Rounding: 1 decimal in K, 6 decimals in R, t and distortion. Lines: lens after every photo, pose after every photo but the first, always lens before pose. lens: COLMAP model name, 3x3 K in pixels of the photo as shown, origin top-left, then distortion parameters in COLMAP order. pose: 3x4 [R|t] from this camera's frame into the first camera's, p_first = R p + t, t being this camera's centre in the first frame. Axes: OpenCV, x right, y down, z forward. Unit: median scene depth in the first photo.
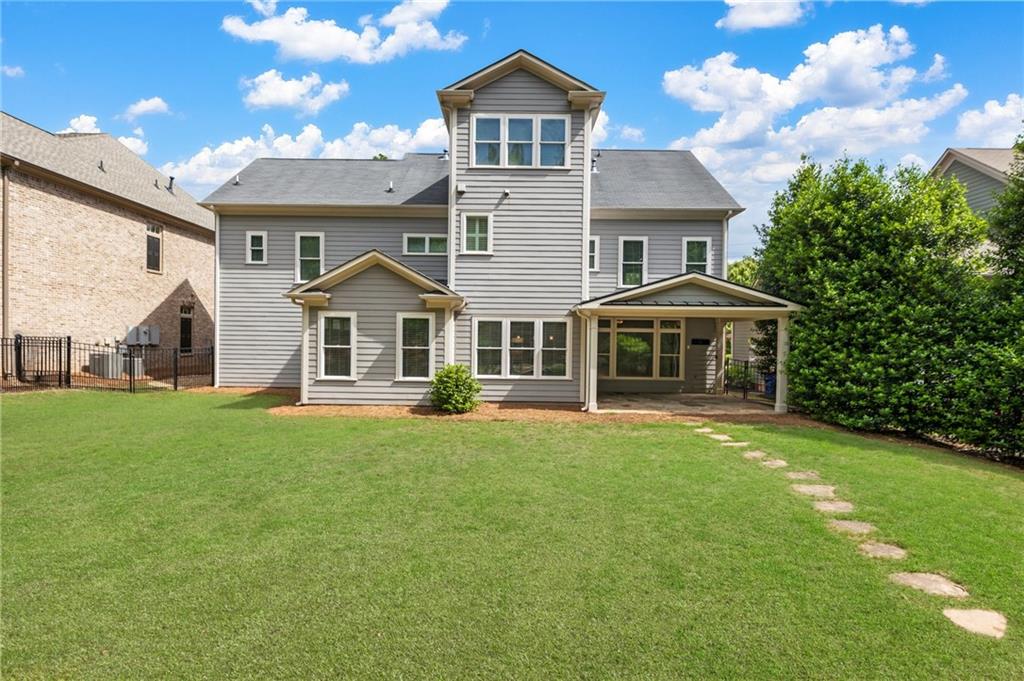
lens RADIAL K [[463.4, 0, 512.0], [0, 463.4, 340.5], [0, 0, 1]] dist [0.002235, 0.000120]
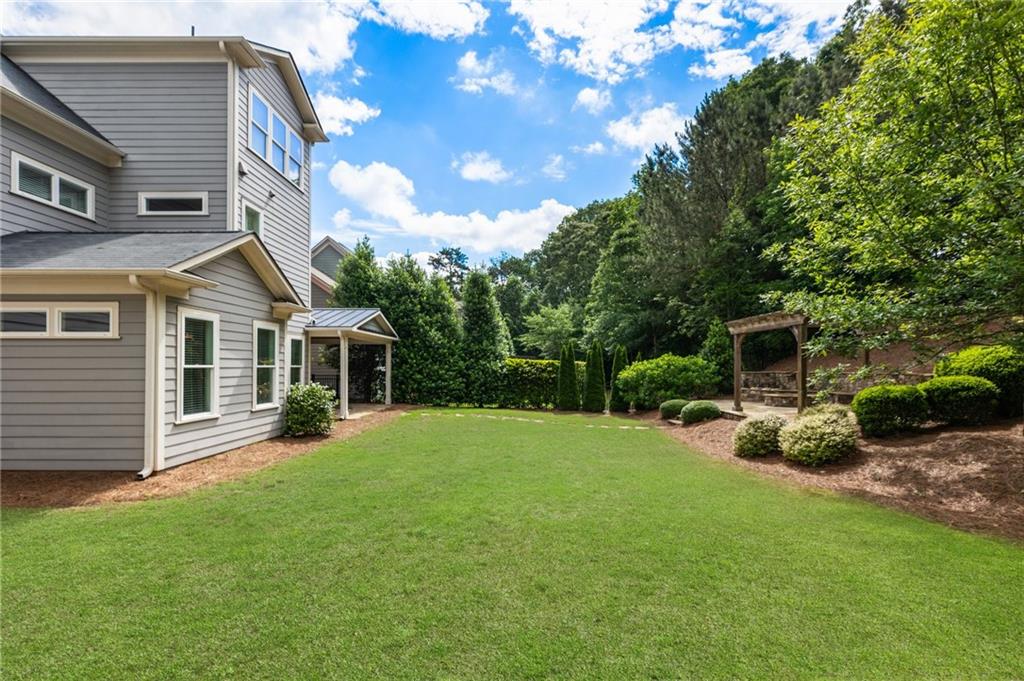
lens RADIAL K [[462.9, 0, 511.2], [0, 462.9, 362.5], [0, 0, 1]] dist [-0.000948, -0.000279]
pose [[0.015956, -0.005382, 0.999858, -0.907006], [-0.002589, 0.999982, 0.005424, 0.003028], [-0.999869, -0.002675, 0.015942, 0.519205]]
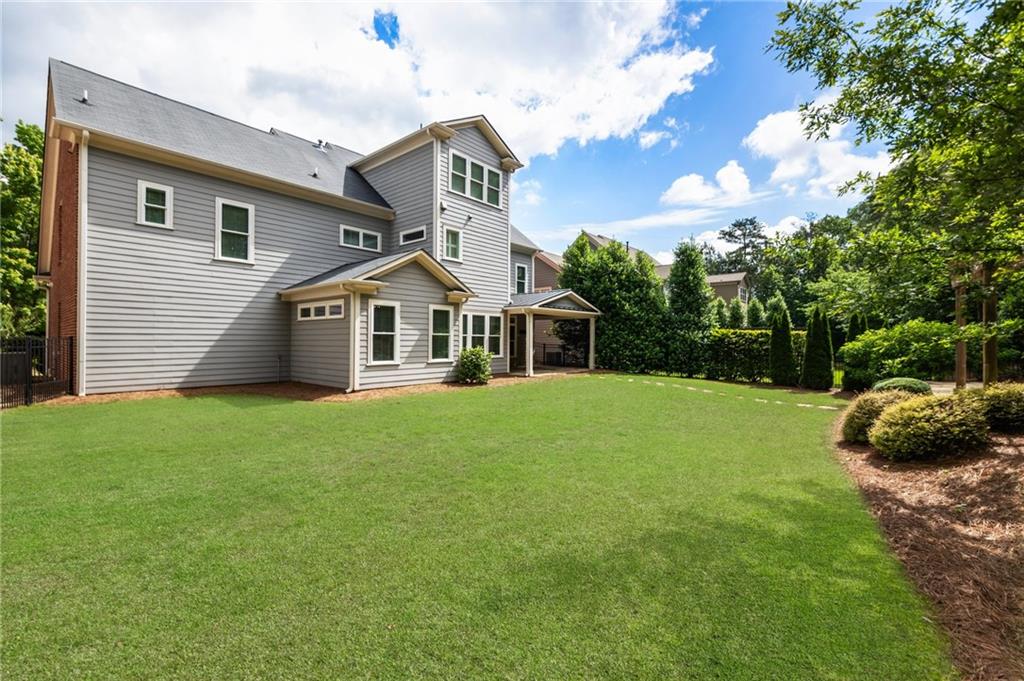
lens RADIAL K [[426.8, 0, 518.5], [0, 426.8, 332.4], [0, 0, 1]] dist [-0.000974, -0.000080]
pose [[0.641121, 0.003350, 0.767433, -0.850306], [0.004286, 0.999959, -0.007945, 0.018374], [-0.767428, 0.008383, 0.641080, 0.122758]]
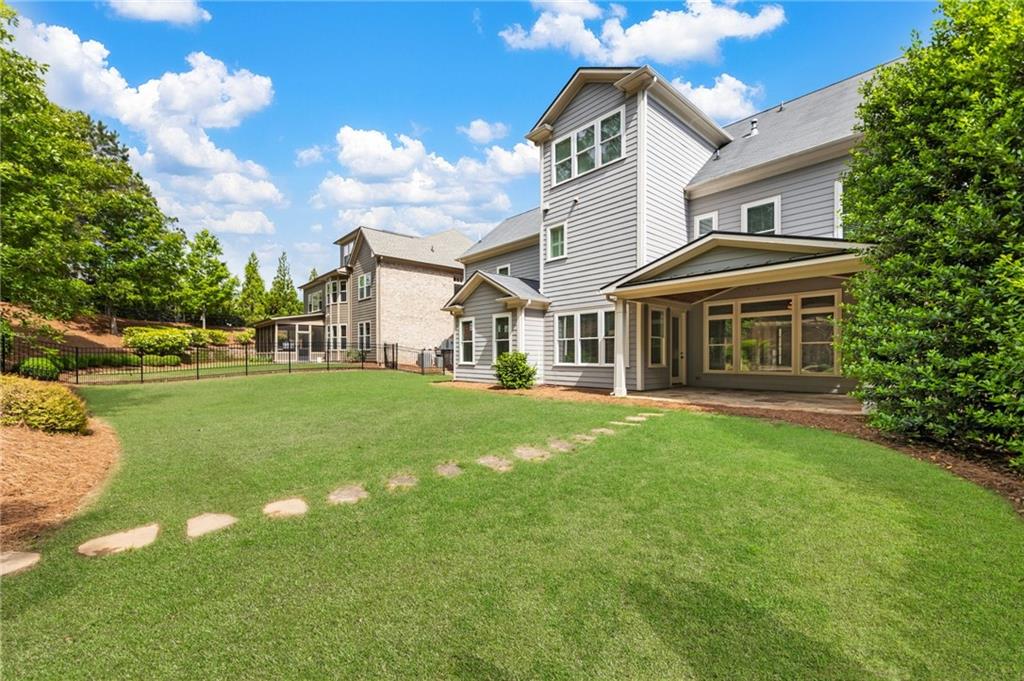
lens RADIAL K [[421.5, 0, 510.6], [0, 421.5, 355.6], [0, 0, 1]] dist [-0.000100, 0.000016]
pose [[0.658277, -0.016516, -0.752595, 0.644170], [0.008287, 0.999858, -0.014694, 0.070931], [0.752730, 0.003436, 0.658320, 0.213083]]
